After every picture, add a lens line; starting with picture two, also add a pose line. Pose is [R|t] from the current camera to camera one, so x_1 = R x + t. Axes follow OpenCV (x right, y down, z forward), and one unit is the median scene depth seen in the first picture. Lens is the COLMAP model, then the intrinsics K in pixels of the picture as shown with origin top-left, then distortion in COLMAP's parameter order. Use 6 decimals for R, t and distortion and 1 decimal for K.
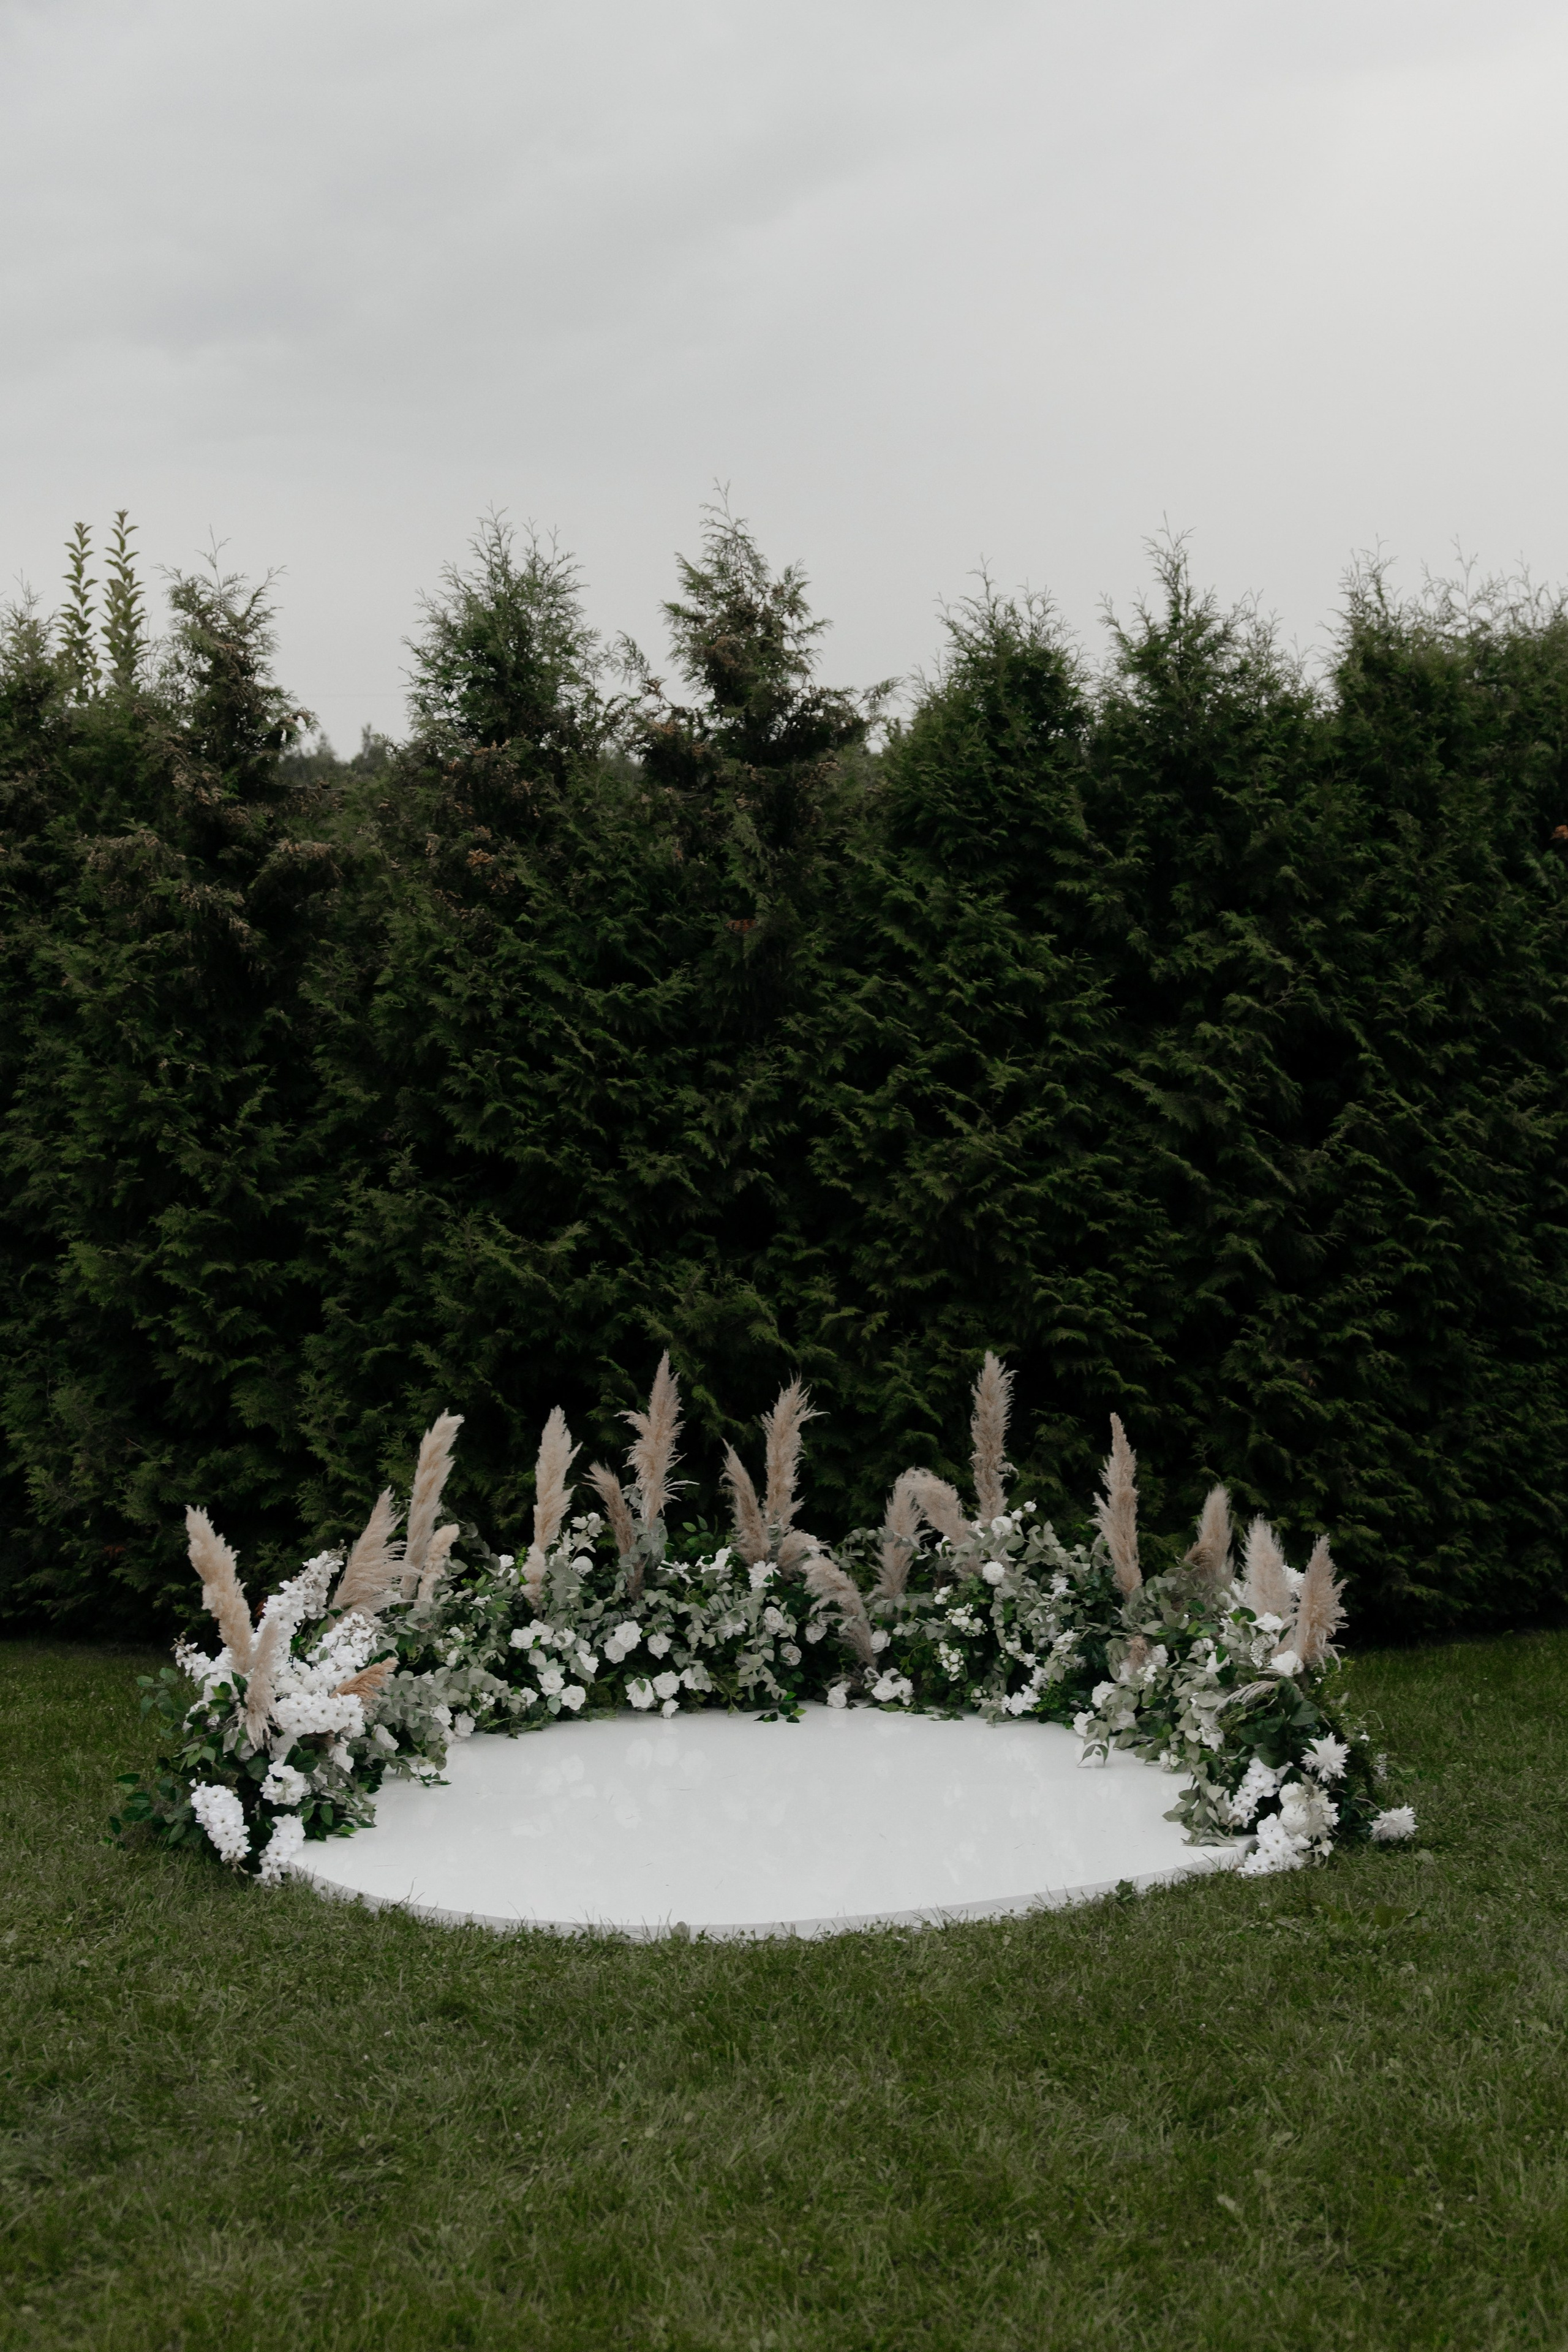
lens RADIAL K [[2316.2, 0, 870.1], [0, 2316.2, 1256.2], [0, 0, 1]] dist [0.001050, 0.003256]
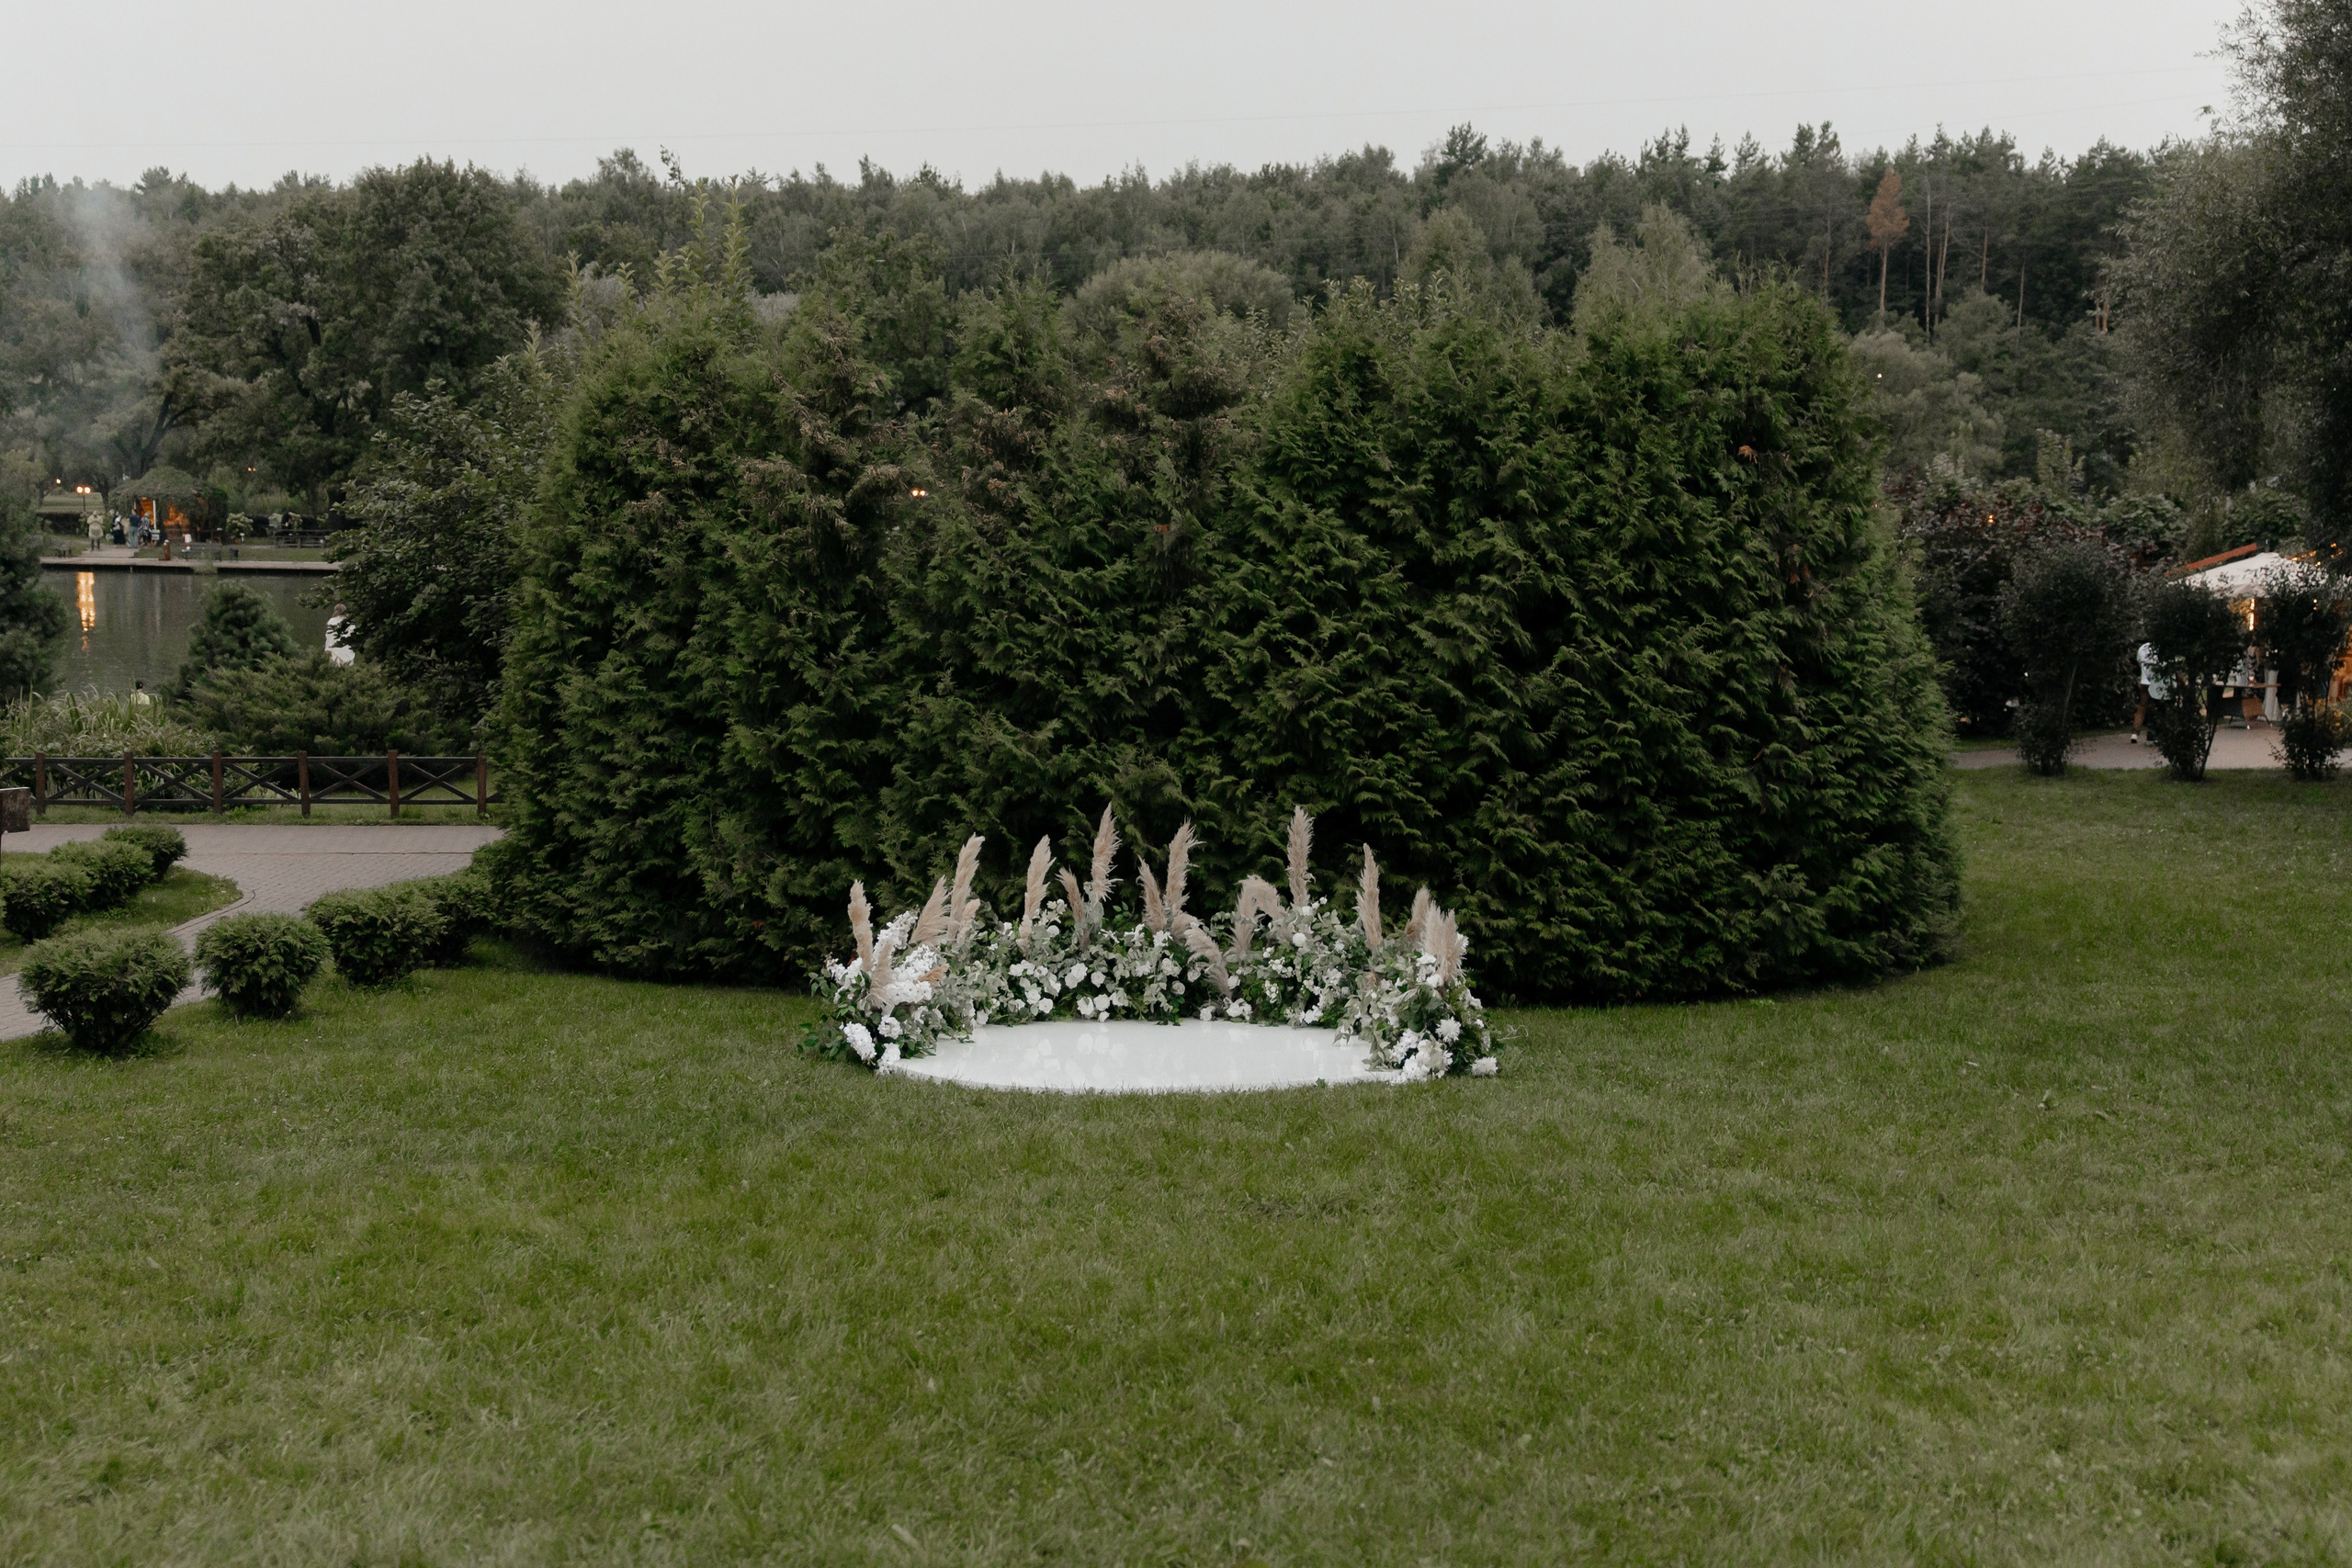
lens RADIAL K [[2241.3, 0, 1176.0], [0, 2241.3, 784.0], [0, 0, 1]] dist [0.001082, 0.000120]
pose [[0.996446, 0.016276, -0.082652, 0.078887], [-0.013639, 0.999383, 0.032370, -0.020507], [0.083128, -0.031128, 0.996053, -0.490773]]
